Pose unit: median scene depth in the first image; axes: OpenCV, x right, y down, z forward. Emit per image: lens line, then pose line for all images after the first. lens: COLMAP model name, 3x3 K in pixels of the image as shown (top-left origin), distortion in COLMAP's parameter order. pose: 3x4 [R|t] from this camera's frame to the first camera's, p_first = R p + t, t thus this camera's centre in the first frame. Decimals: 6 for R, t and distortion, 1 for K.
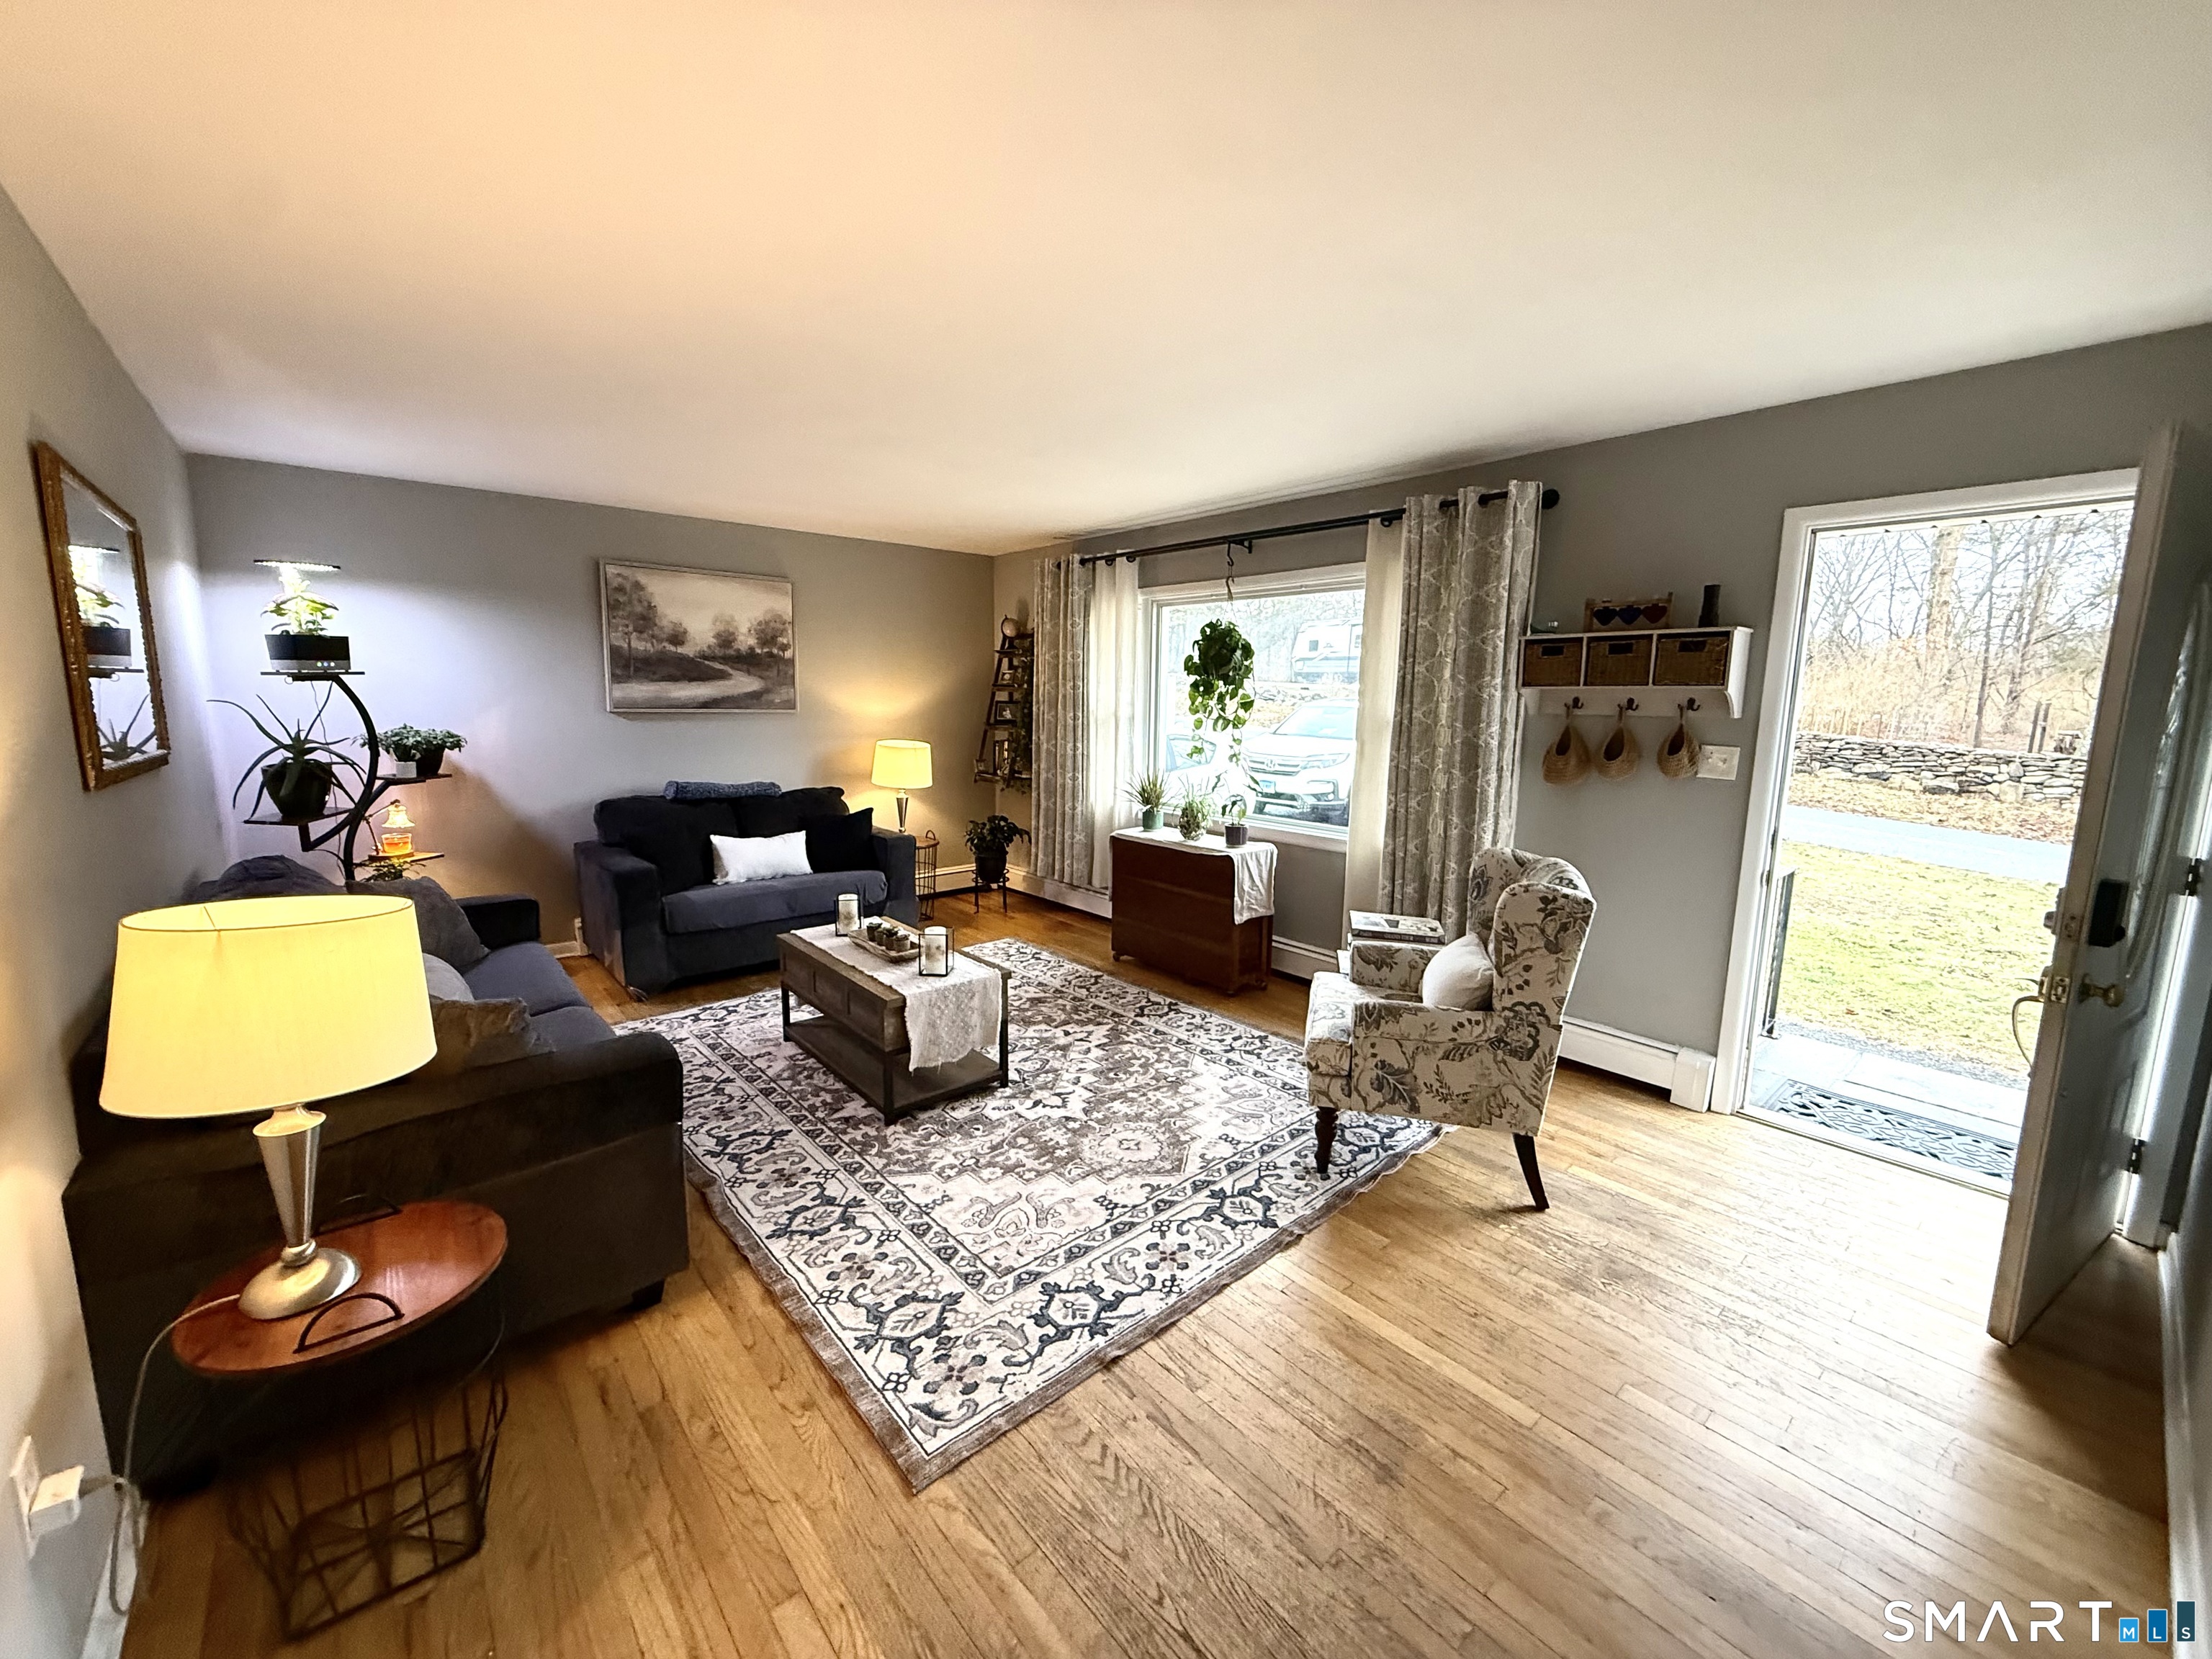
lens RADIAL K [[878.7, 0, 1097.9], [0, 878.7, 829.1], [0, 0, 1]] dist [-0.000193, 0.000277]
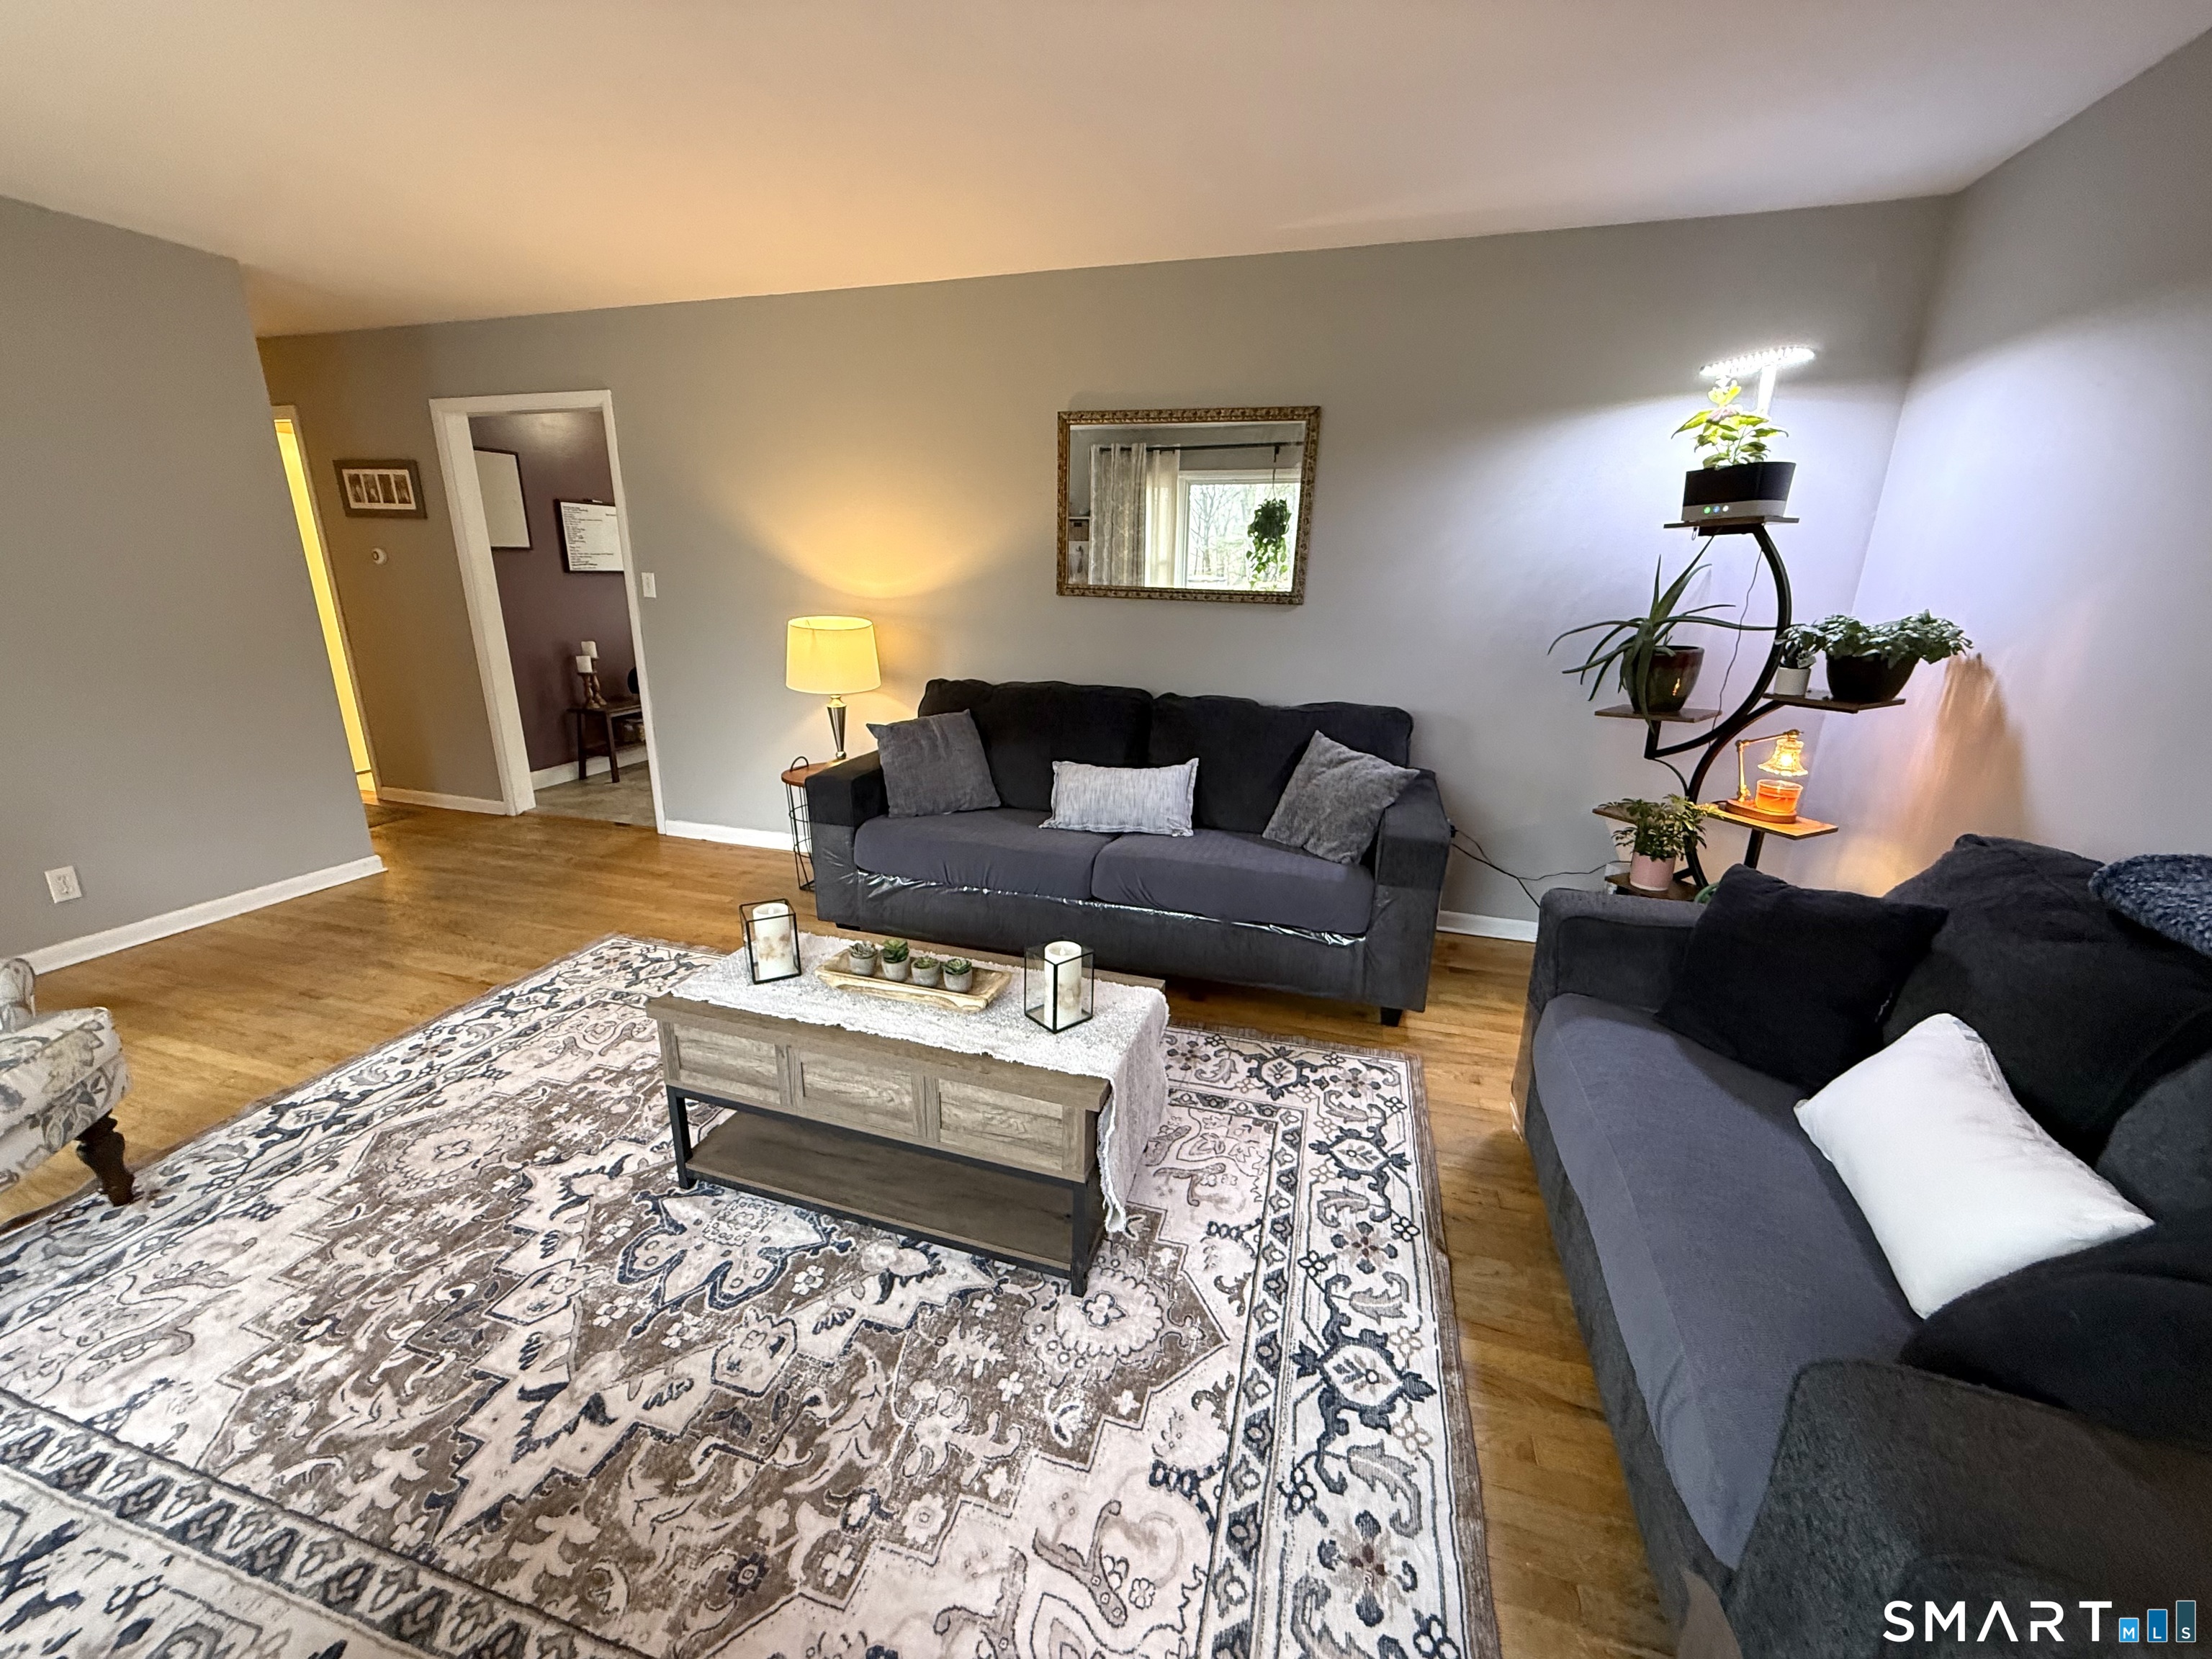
lens RADIAL K [[878.7, 0, 1094.8], [0, 878.7, 826.6], [0, 0, 1]] dist [-0.000193, 0.000277]
pose [[-0.845127, 0.130234, -0.518459, -0.065159], [-0.105717, 0.909996, 0.400913, -0.213799], [0.524008, 0.393632, -0.755294, 1.580736]]
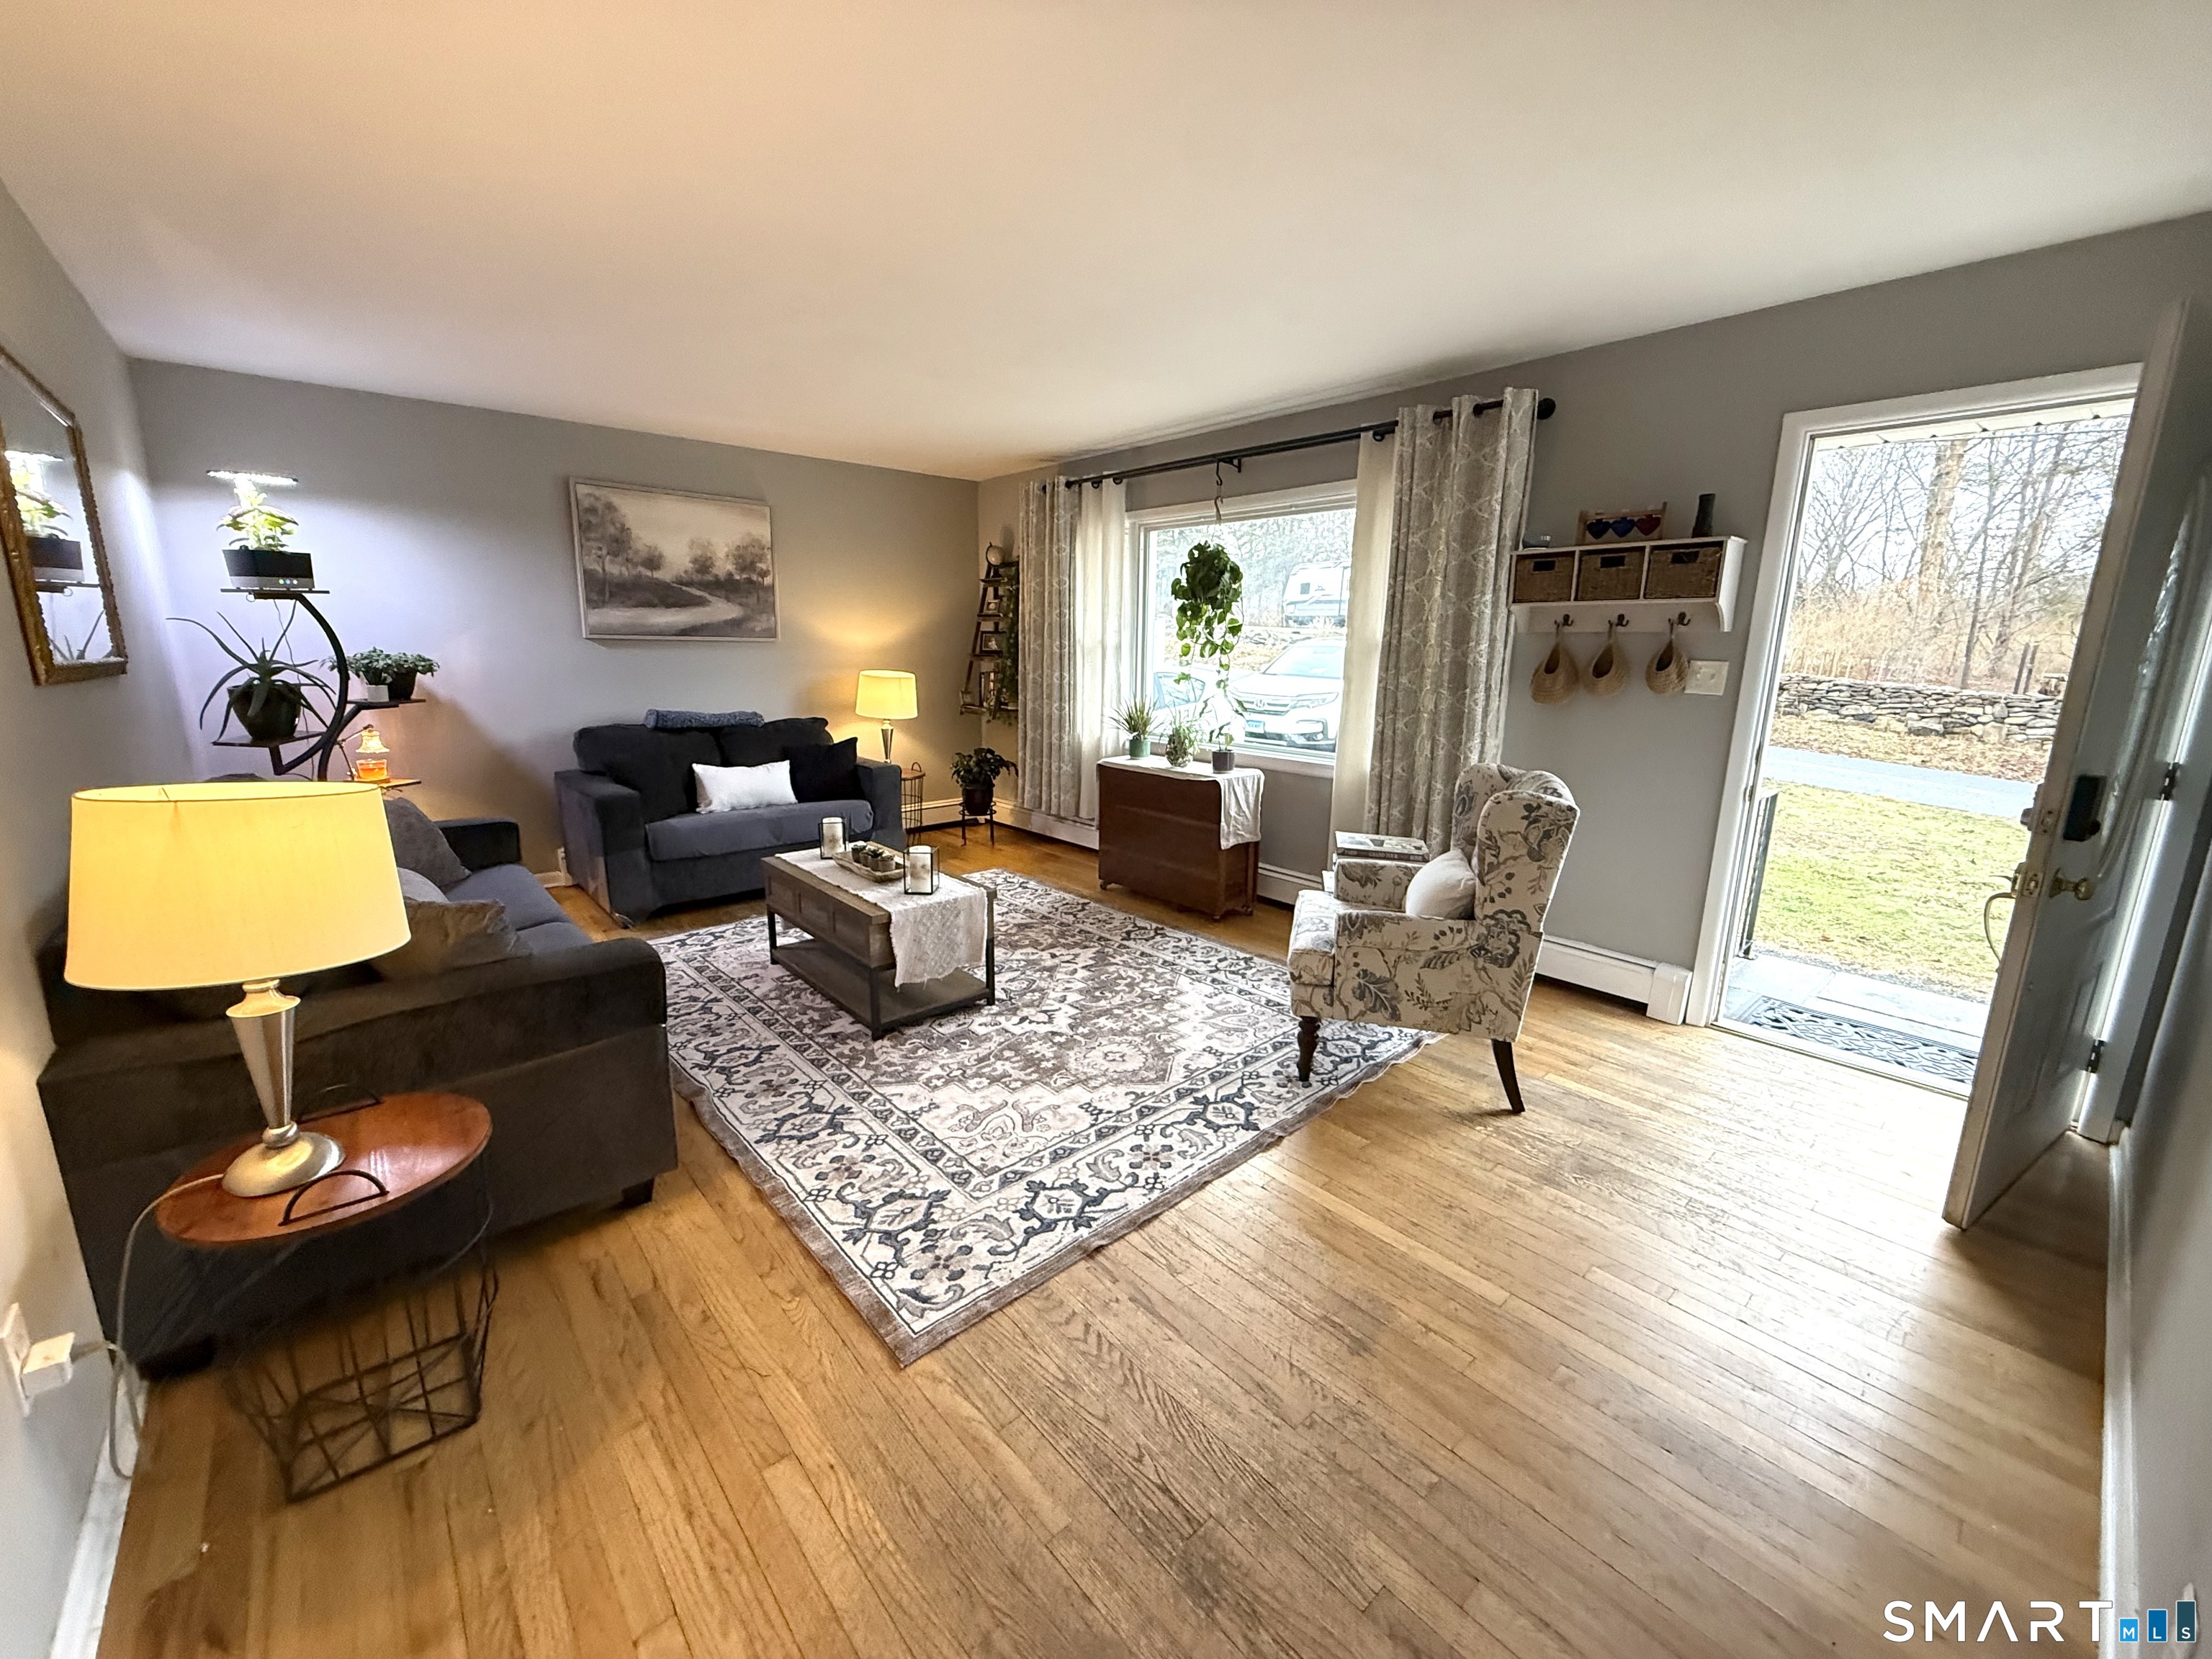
lens RADIAL K [[878.7, 0, 1098.0], [0, 878.7, 829.8], [0, 0, 1]] dist [-0.000193, 0.000277]
pose [[0.999930, -0.002641, 0.011498, 0.005289], [0.001955, 0.998239, 0.059287, 0.034911], [-0.011635, -0.059260, 0.998175, 0.004535]]
